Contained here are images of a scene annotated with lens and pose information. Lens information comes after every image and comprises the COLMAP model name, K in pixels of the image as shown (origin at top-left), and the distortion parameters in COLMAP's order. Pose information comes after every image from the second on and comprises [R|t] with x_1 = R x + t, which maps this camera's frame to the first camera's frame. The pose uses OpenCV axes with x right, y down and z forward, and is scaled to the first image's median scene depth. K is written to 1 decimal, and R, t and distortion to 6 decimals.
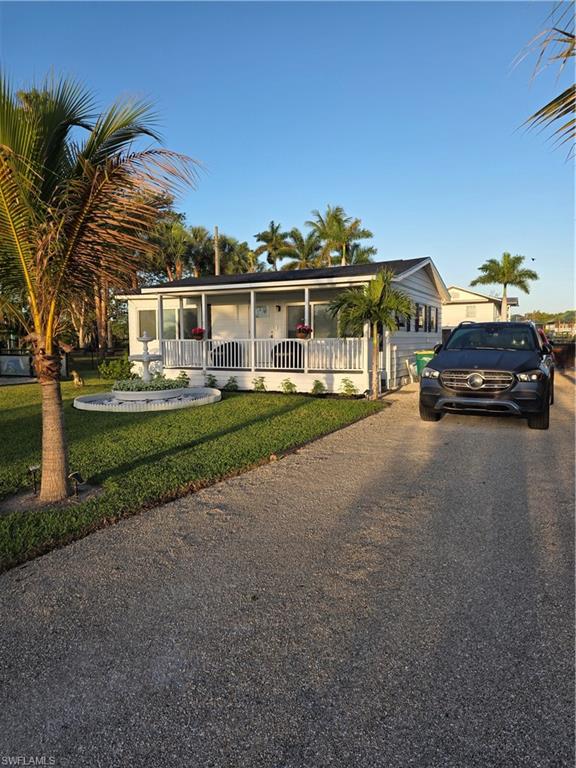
lens RADIAL K [[514.1, 0, 286.9], [0, 514.1, 383.4], [0, 0, 1]] dist [0.082865, -0.073148]
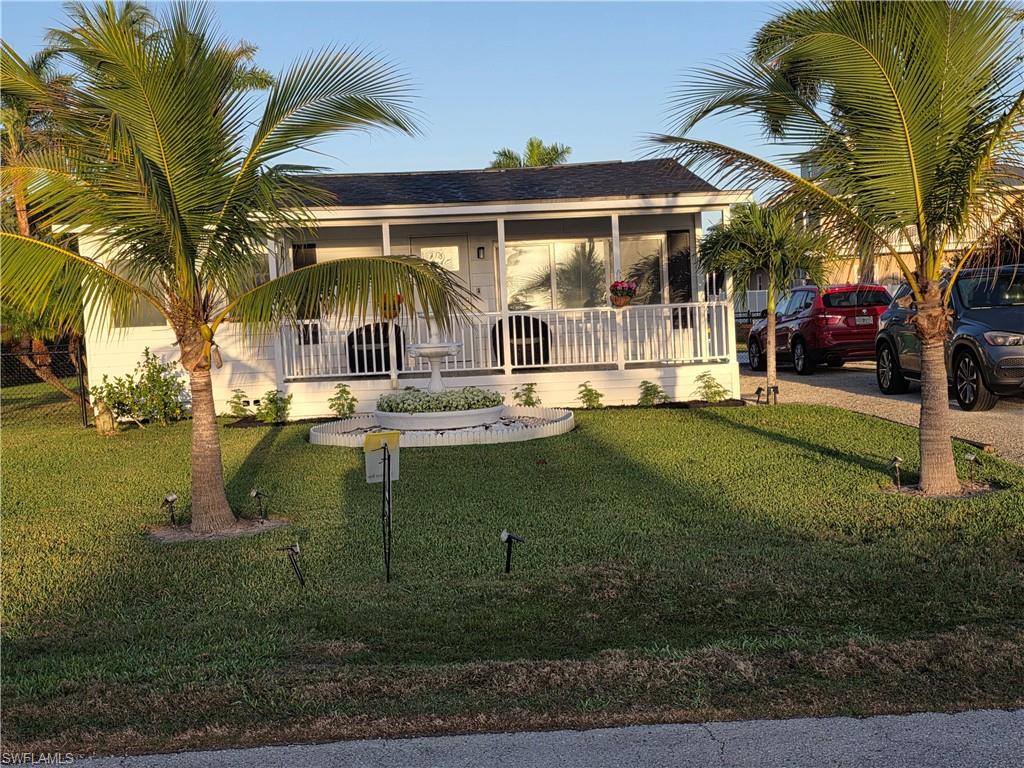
lens RADIAL K [[1320.7, 0, 502.9], [0, 1320.7, 405.7], [0, 0, 1]] dist [0.130549, 0.000000]
pose [[0.871524, -0.062255, 0.486384, -0.688593], [0.077081, 0.996969, -0.010509, 0.021252], [-0.484256, 0.046650, 0.873682, -0.146713]]
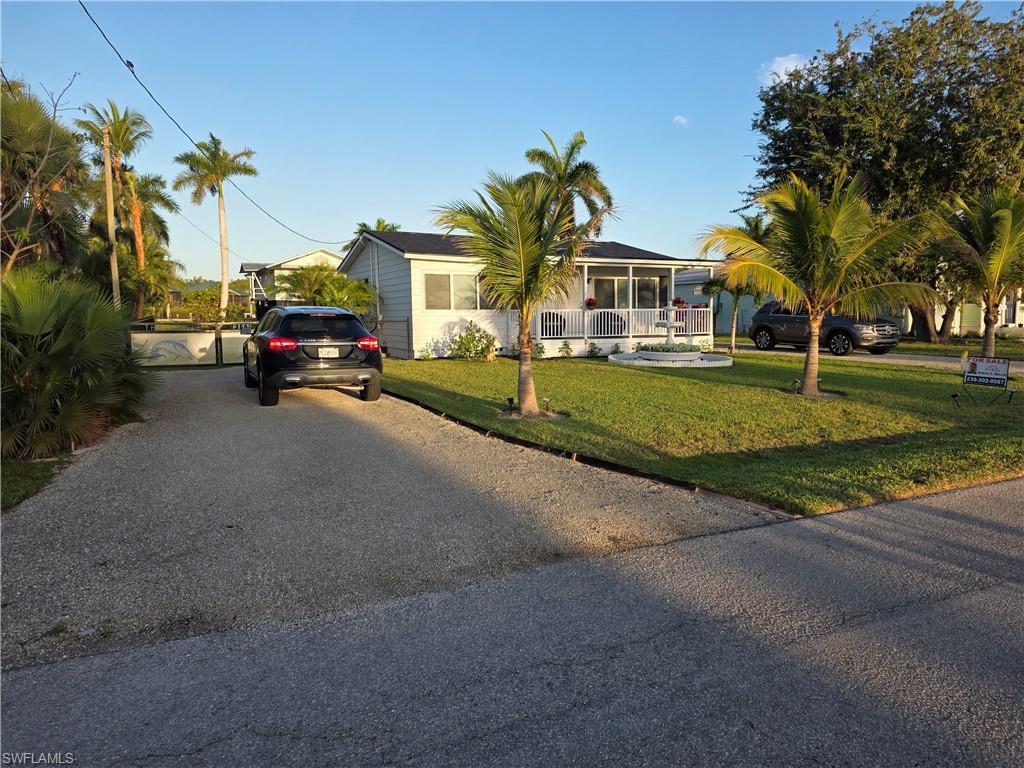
lens RADIAL K [[685.4, 0, 507.3], [0, 685.4, 398.9], [0, 0, 1]] dist [0.082865, -0.073148]
pose [[0.603427, -0.092951, 0.791983, -1.376357], [0.064664, 0.995616, 0.067582, -0.009343], [-0.794792, 0.010432, 0.606792, 0.291874]]
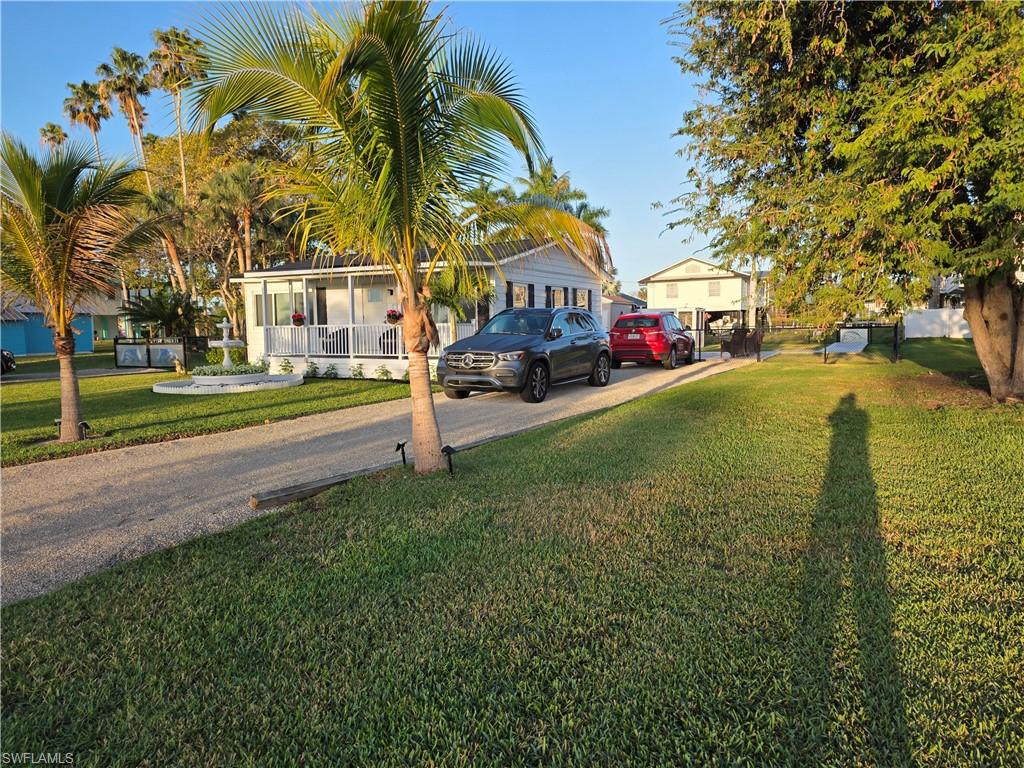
lens RADIAL K [[685.4, 0, 509.6], [0, 685.4, 390.6], [0, 0, 1]] dist [0.082865, -0.073148]
pose [[0.999183, -0.002447, -0.040334, 0.273230], [0.002827, 0.999952, 0.009387, 0.025306], [0.040309, -0.009493, 0.999142, -0.276342]]
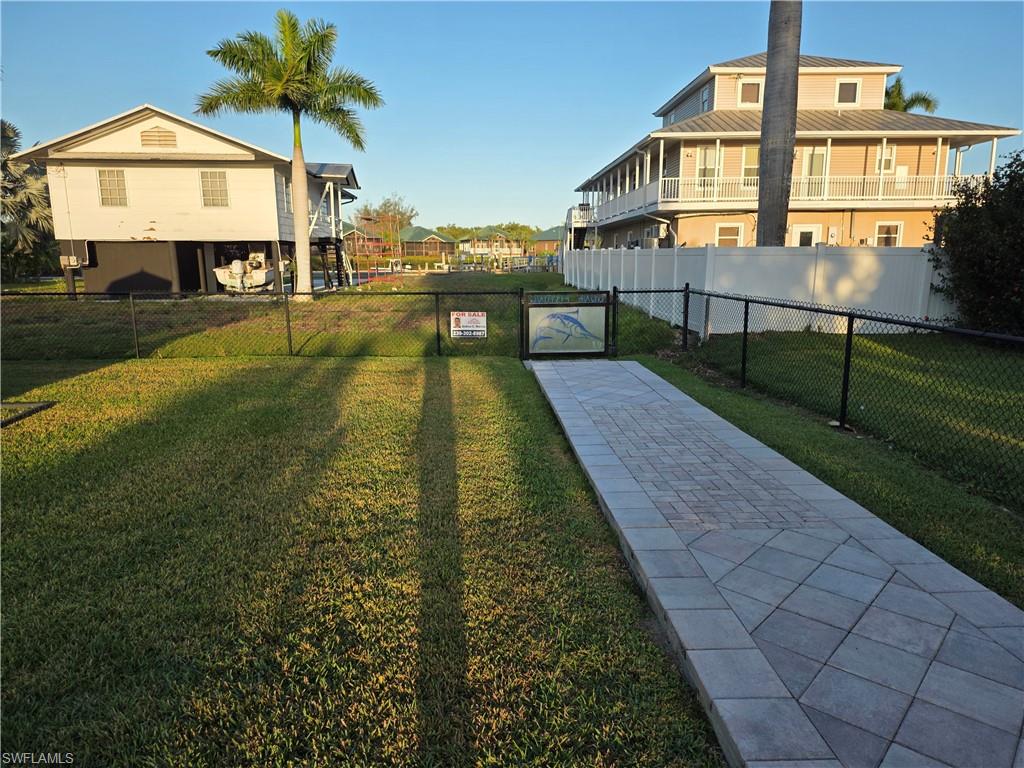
lens RADIAL K [[685.4, 0, 511.3], [0, 685.4, 384.6], [0, 0, 1]] dist [0.082865, -0.073148]
pose [[0.867588, -0.075581, 0.491507, 0.972043], [0.028399, 0.994300, 0.102769, -0.173748], [-0.496472, -0.075203, 0.864789, 1.652314]]
